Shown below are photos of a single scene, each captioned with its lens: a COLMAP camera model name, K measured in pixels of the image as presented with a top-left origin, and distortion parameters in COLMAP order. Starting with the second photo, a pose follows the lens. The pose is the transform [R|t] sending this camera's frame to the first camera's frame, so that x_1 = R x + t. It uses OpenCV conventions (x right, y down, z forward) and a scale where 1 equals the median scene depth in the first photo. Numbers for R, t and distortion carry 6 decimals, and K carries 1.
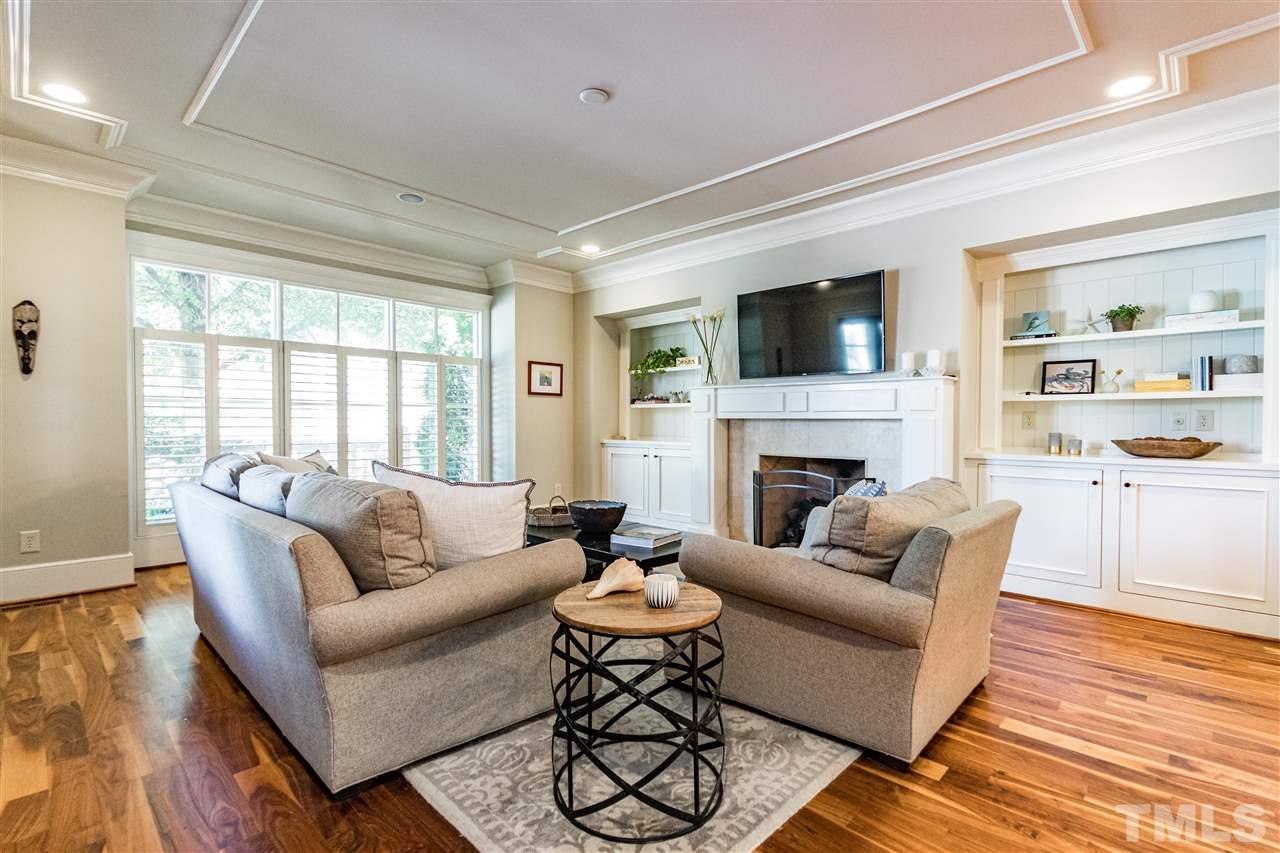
lens RADIAL K [[589.6, 0, 642.7], [0, 589.6, 431.0], [0, 0, 1]] dist [0.002417, 0.001310]
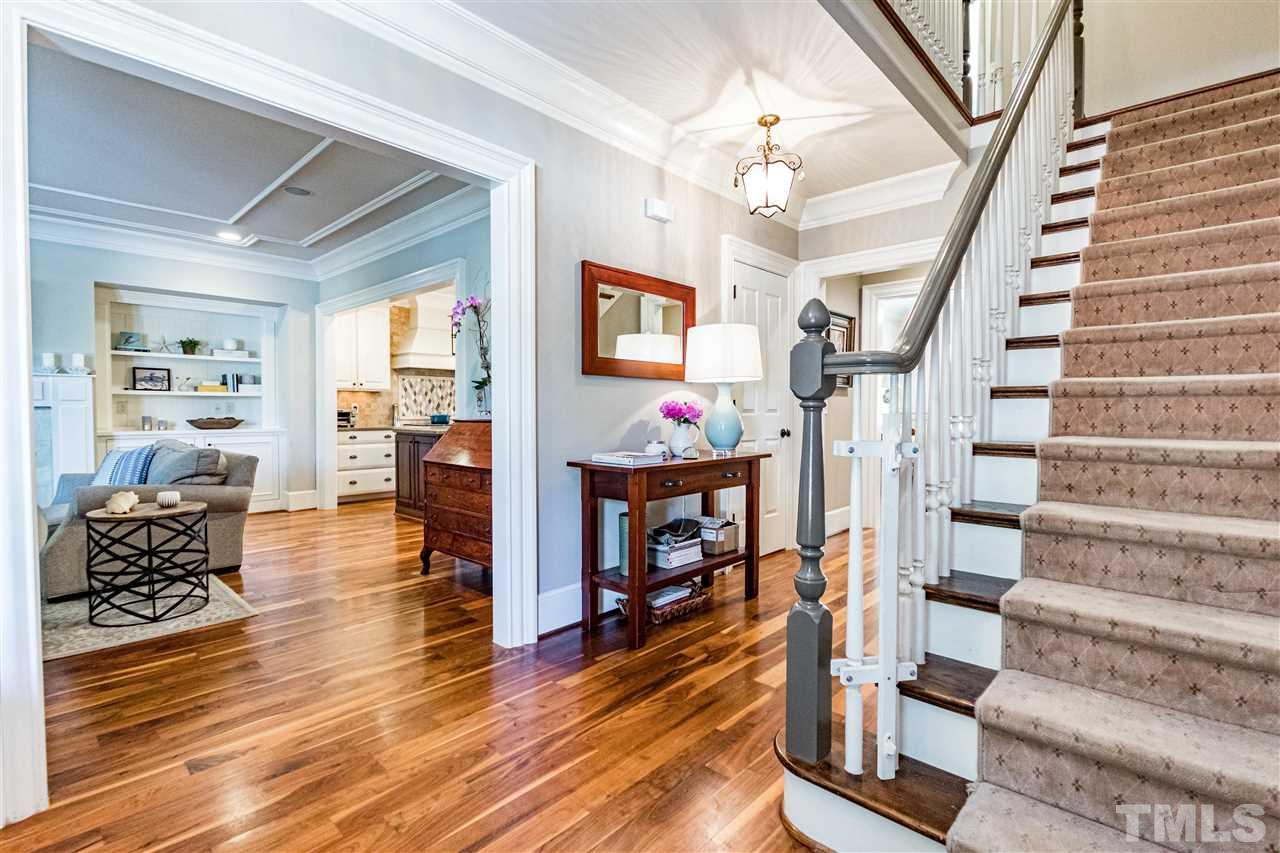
lens RADIAL K [[589.6, 0, 640.7], [0, 589.6, 419.4], [0, 0, 1]] dist [0.002417, 0.001310]
pose [[-0.027618, -0.020158, 0.999415, -0.813366], [0.014123, 0.999689, 0.020554, -0.001817], [-0.999519, 0.014683, -0.027325, -0.200118]]
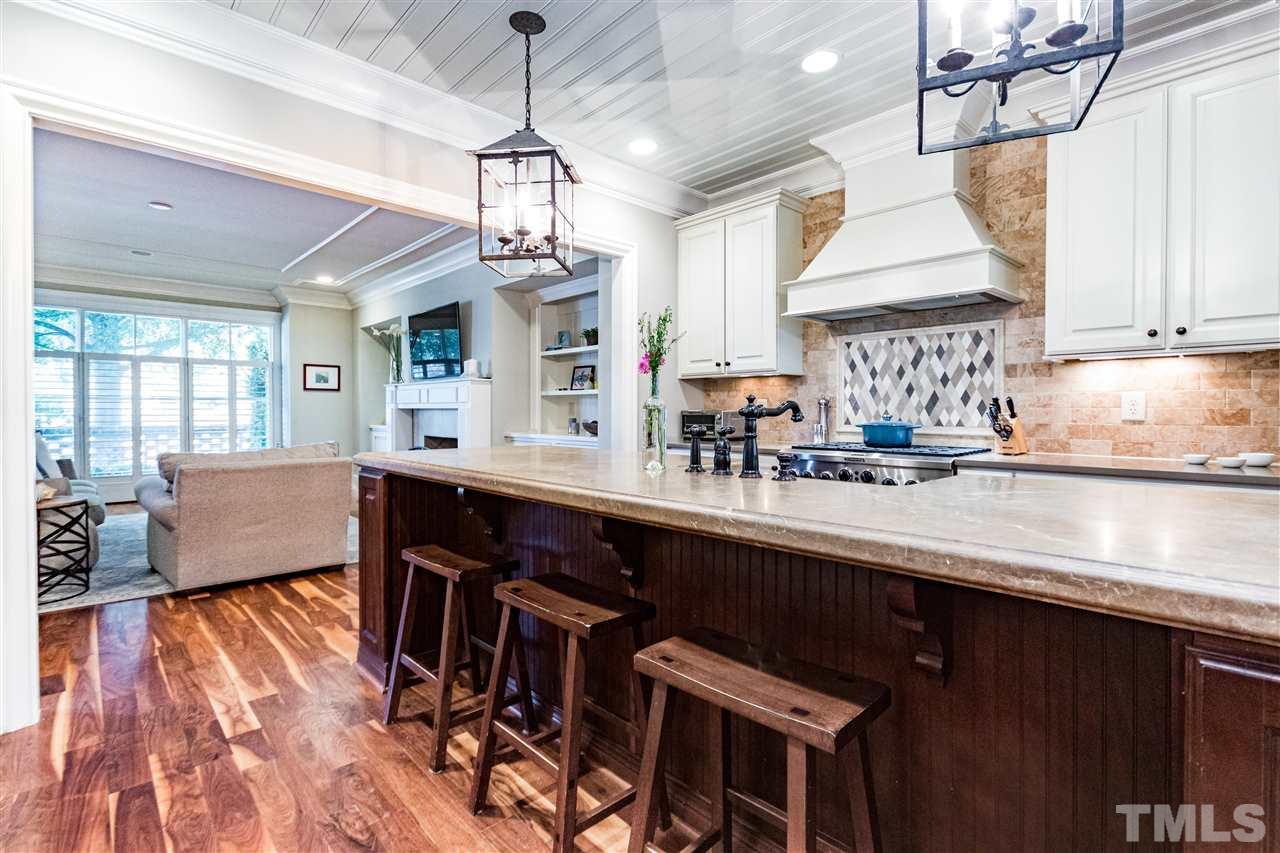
lens RADIAL K [[589.6, 0, 640.6], [0, 589.6, 410.6], [0, 0, 1]] dist [0.002417, 0.001310]
pose [[0.999208, -0.004255, -0.039567, 0.905118], [0.003621, 0.999864, -0.016089, 0.008533], [0.039630, 0.015933, 0.999087, -0.380589]]
